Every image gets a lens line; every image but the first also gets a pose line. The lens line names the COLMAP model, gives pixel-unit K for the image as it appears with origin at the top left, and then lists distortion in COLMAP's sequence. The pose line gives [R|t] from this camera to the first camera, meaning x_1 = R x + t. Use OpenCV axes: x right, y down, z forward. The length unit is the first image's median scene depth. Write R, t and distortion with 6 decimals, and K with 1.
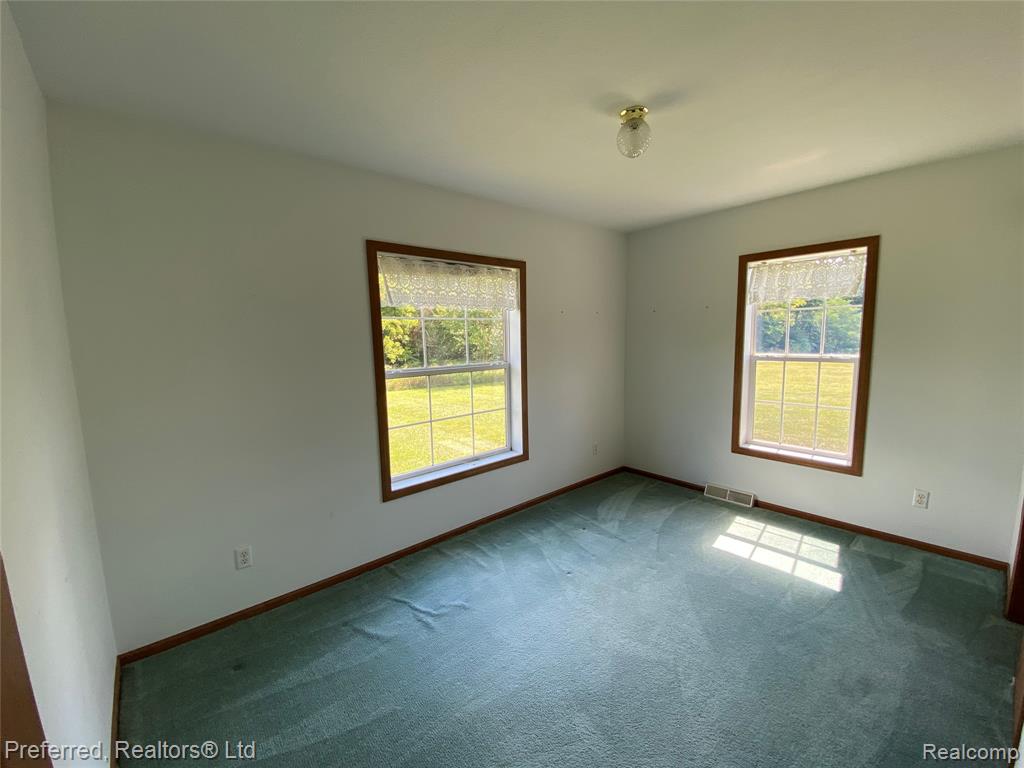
lens RADIAL K [[416.2, 0, 506.0], [0, 416.2, 382.9], [0, 0, 1]] dist [-0.000468, -0.000020]
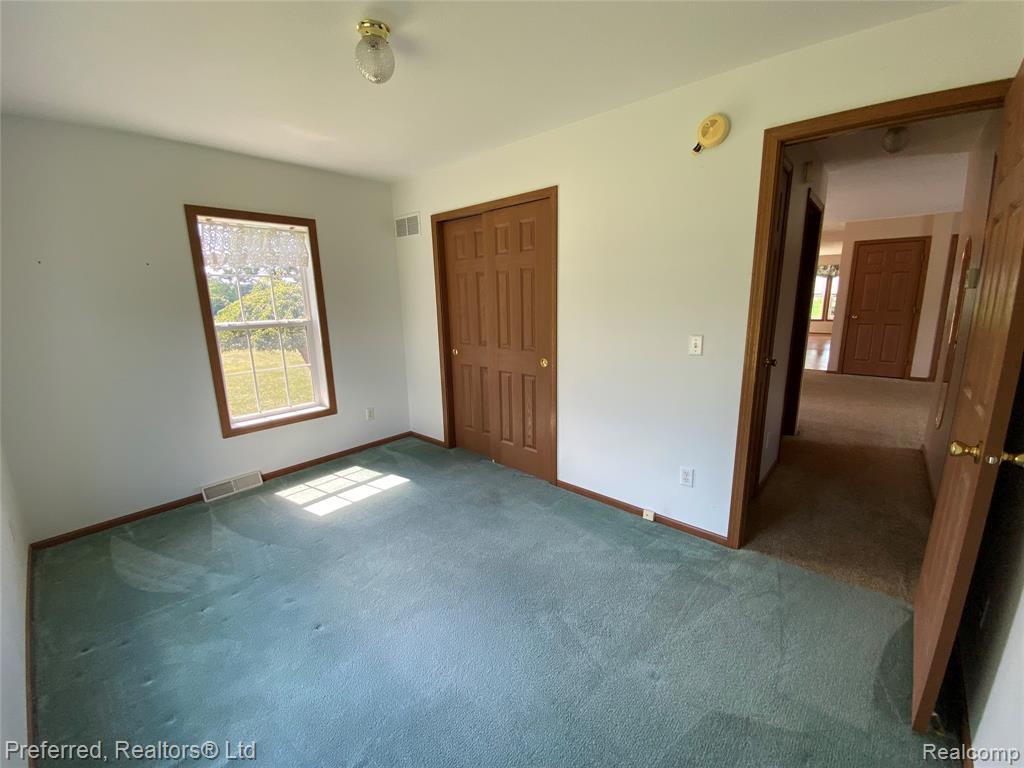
lens RADIAL K [[416.2, 0, 511.5], [0, 416.2, 382.0], [0, 0, 1]] dist [-0.000468, -0.000020]
pose [[-0.136681, -0.166873, 0.976459, -0.419291], [0.141570, 0.972301, 0.185979, -0.027633], [-0.980447, 0.163657, -0.109271, 0.558343]]
